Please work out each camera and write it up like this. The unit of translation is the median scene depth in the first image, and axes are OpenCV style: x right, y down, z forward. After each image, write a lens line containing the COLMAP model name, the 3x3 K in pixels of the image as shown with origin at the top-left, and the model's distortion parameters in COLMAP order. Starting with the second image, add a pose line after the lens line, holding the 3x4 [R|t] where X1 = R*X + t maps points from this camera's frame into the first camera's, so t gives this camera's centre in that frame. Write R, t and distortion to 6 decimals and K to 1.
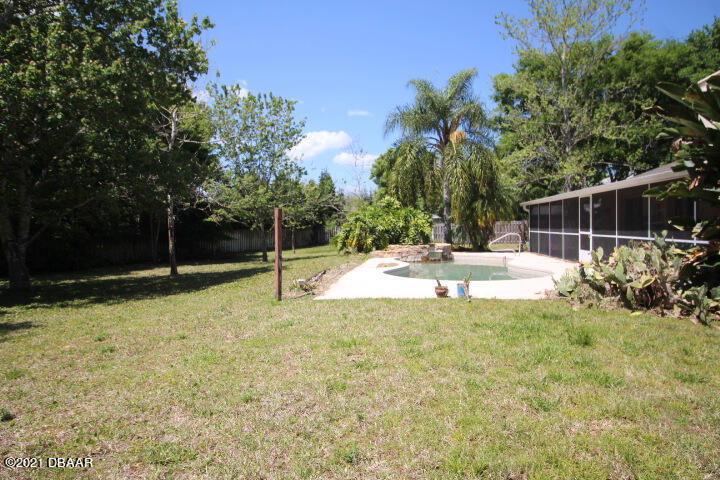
lens RADIAL K [[437.2, 0, 349.6], [0, 437.2, 227.2], [0, 0, 1]] dist [-0.001670, -0.000602]
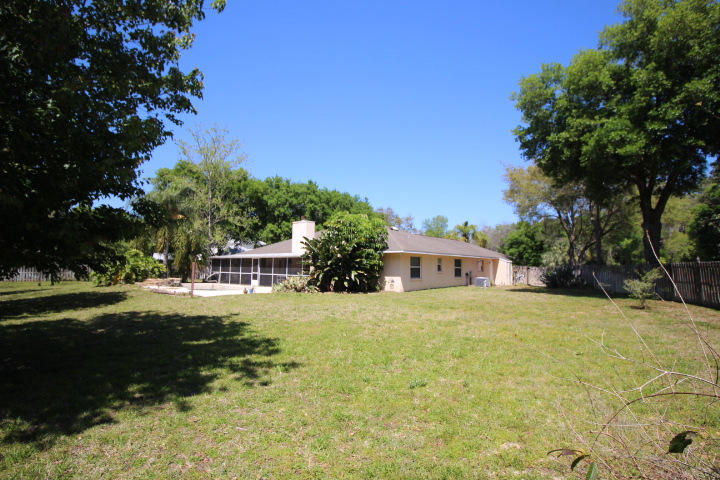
lens RADIAL K [[352.5, 0, 357.3], [0, 352.5, 238.2], [0, 0, 1]] dist [0.001990, -0.015657]
pose [[0.525420, 0.092407, 0.845810, -0.620200], [-0.020671, 0.995178, -0.095885, -0.002210], [-0.850592, 0.032896, 0.524797, -0.393212]]
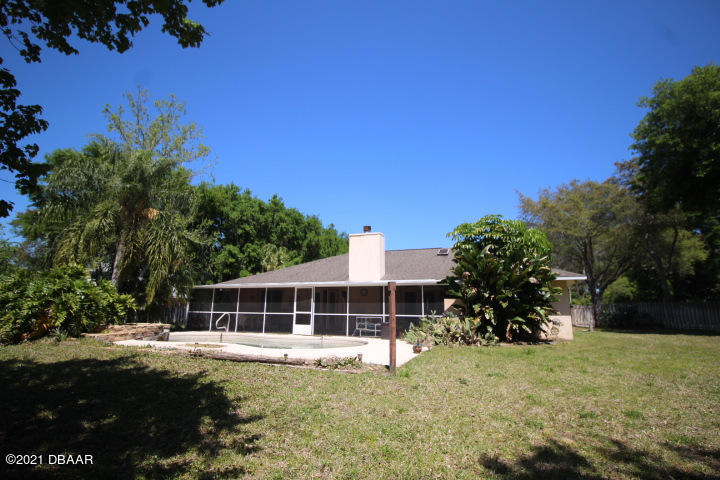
lens RADIAL K [[352.5, 0, 357.3], [0, 352.5, 238.2], [0, 0, 1]] dist [0.001990, -0.015657]
pose [[0.208504, 0.215294, 0.954031, -0.444555], [-0.014834, 0.976054, -0.217022, 0.017111], [-0.977909, 0.031098, 0.206705, 0.403087]]
